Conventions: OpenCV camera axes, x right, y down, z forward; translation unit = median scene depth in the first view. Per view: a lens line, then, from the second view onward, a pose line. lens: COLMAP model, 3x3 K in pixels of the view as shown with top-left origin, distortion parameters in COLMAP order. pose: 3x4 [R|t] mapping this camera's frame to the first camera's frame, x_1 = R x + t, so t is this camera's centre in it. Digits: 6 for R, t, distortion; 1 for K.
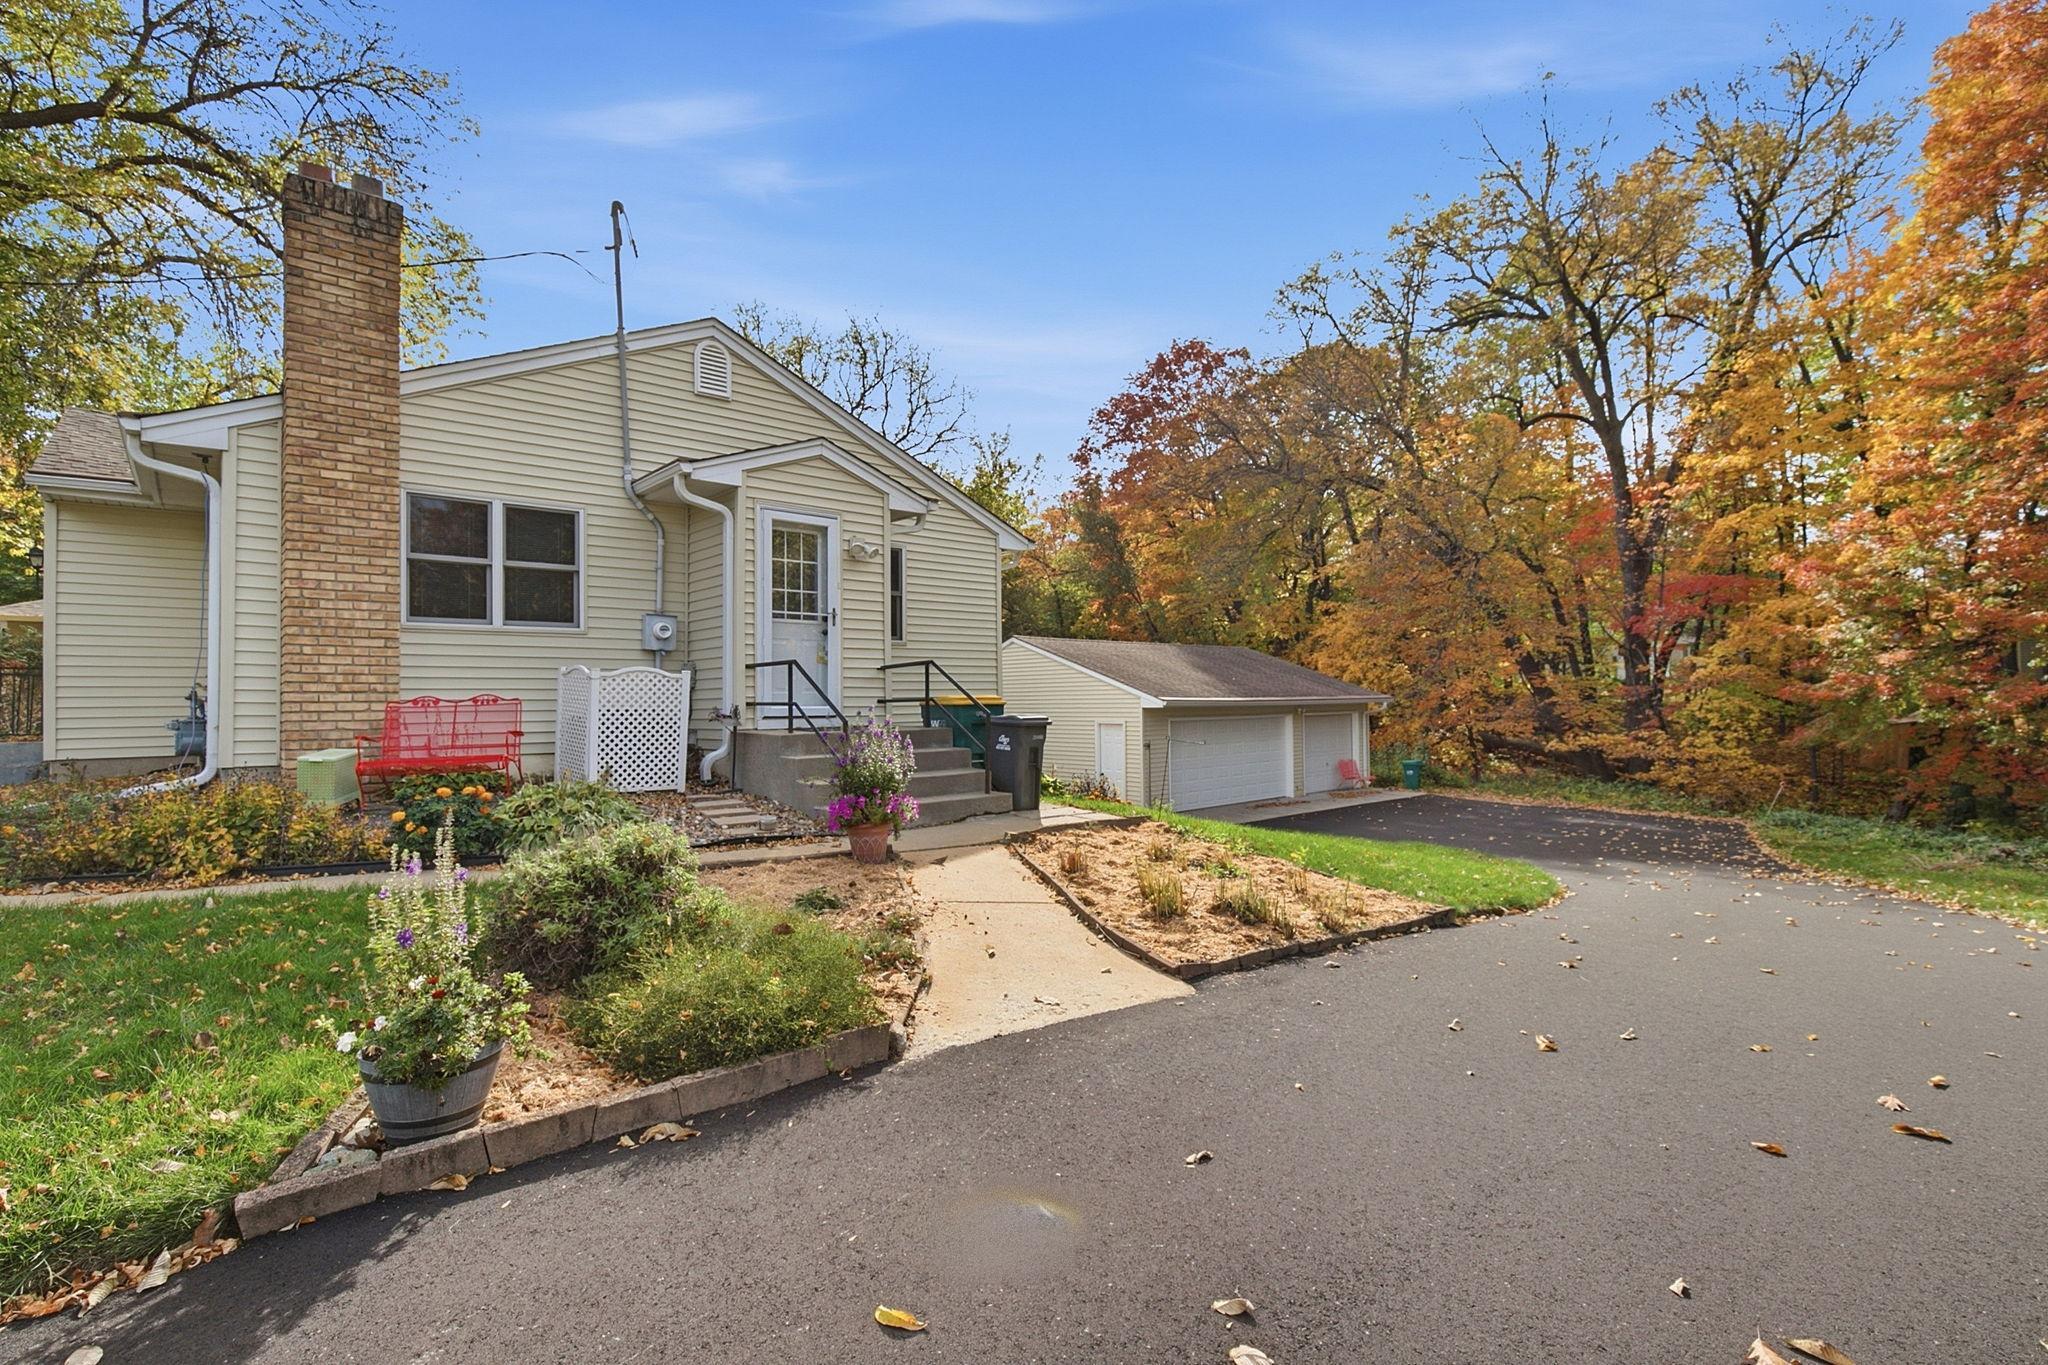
lens RADIAL K [[949.0, 0, 1020.1], [0, 949.0, 689.9], [0, 0, 1]] dist [-0.002806, 0.000900]
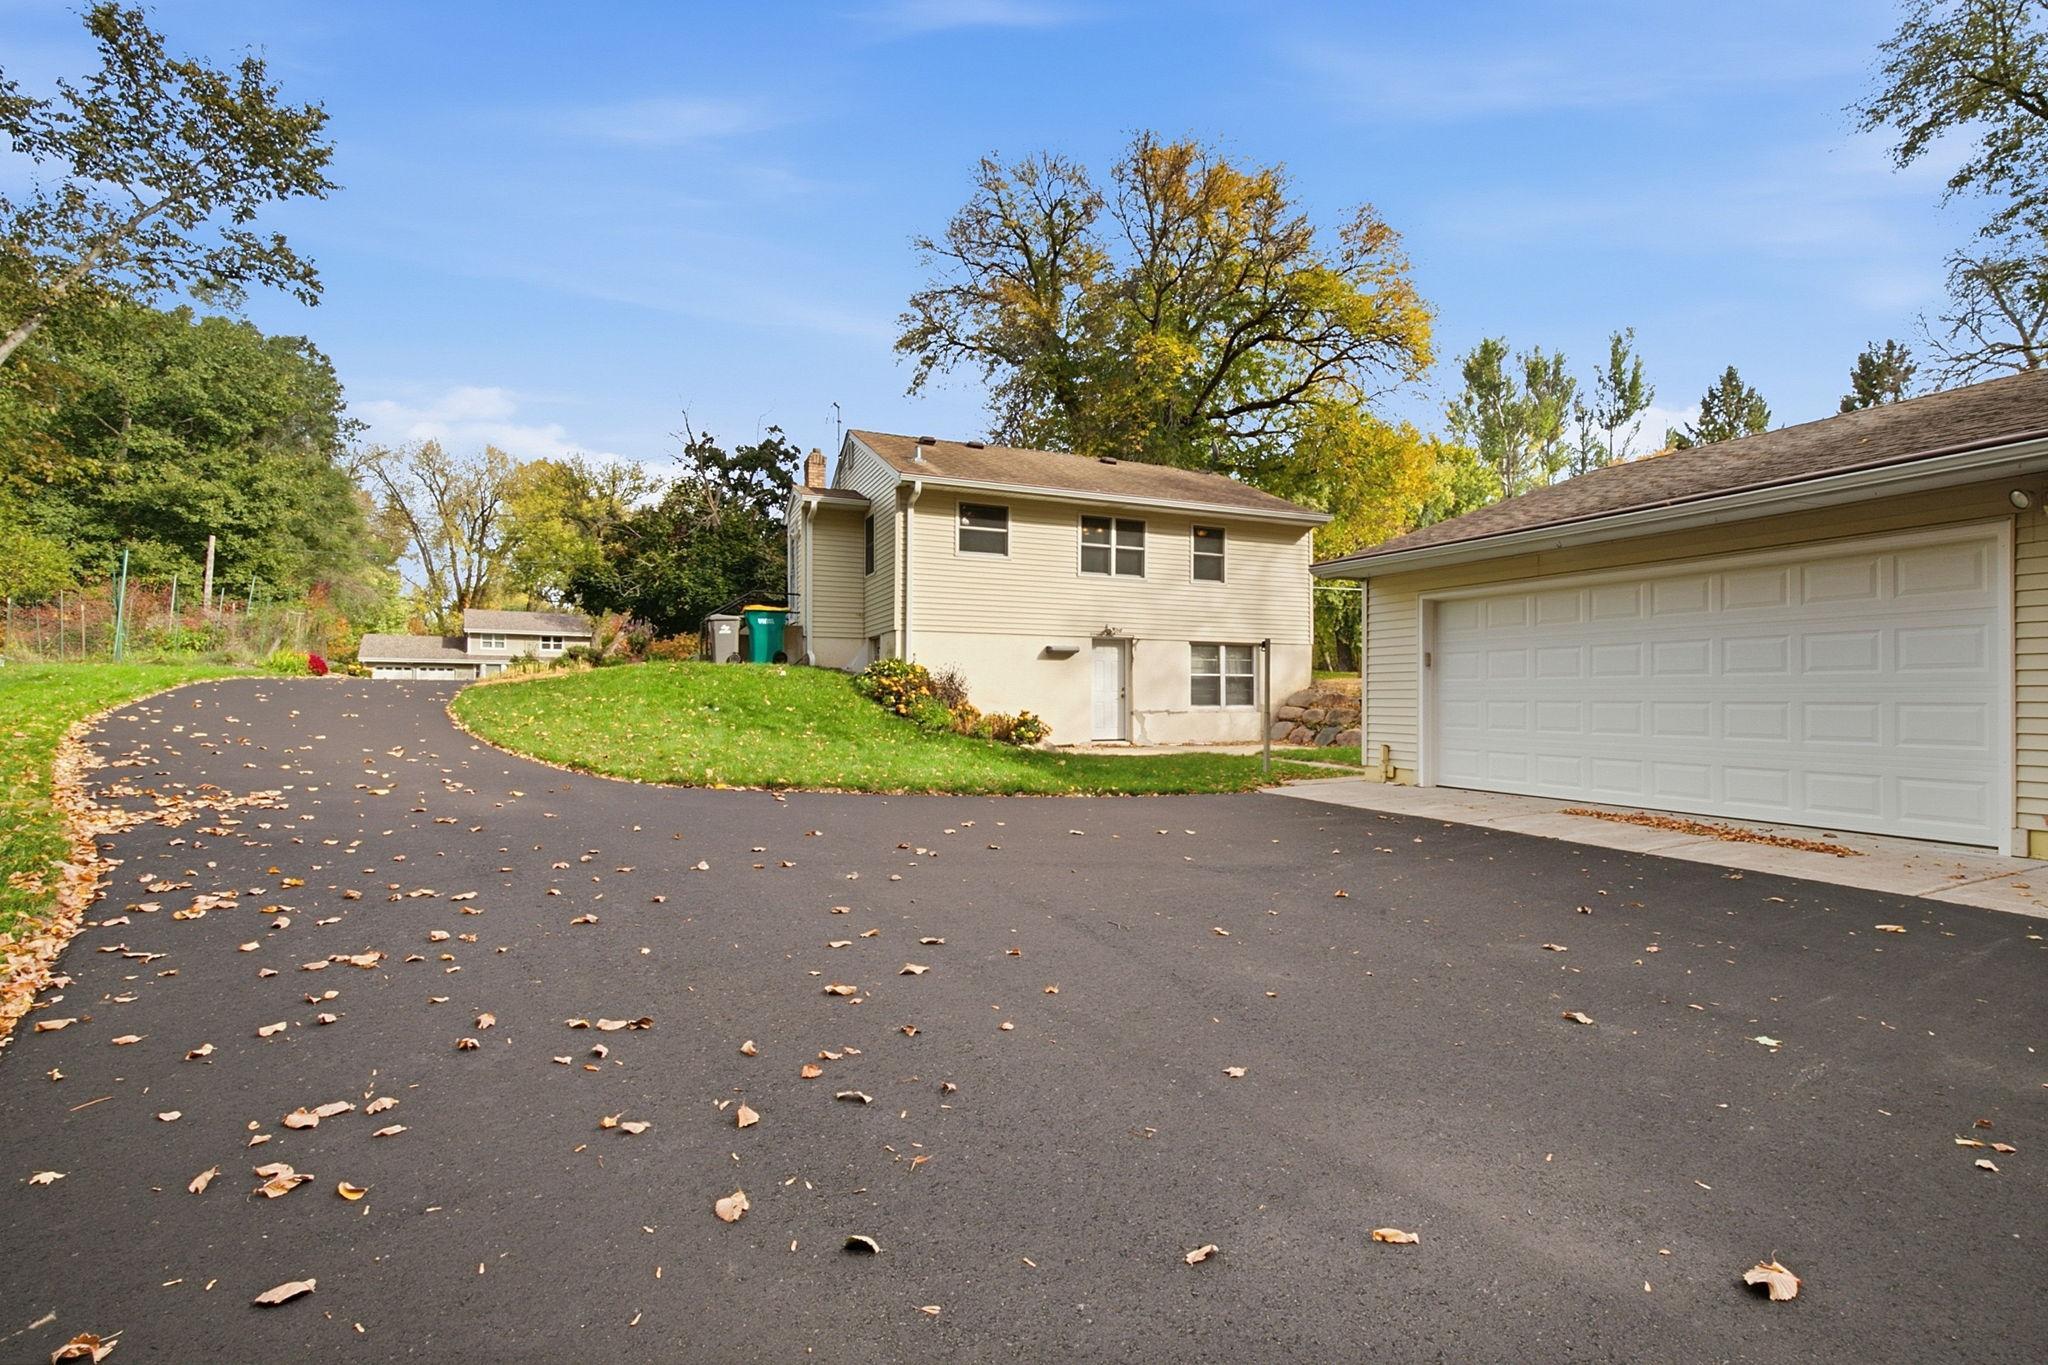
lens RADIAL K [[949.0, 0, 1020.1], [0, 949.0, 689.9], [0, 0, 1]] dist [-0.002806, 0.000900]
pose [[-0.332467, 0.002569, -0.943112, 0.999286], [0.006131, 0.999981, 0.000563, 0.109557], [0.943095, -0.005595, -0.332476, 1.364416]]
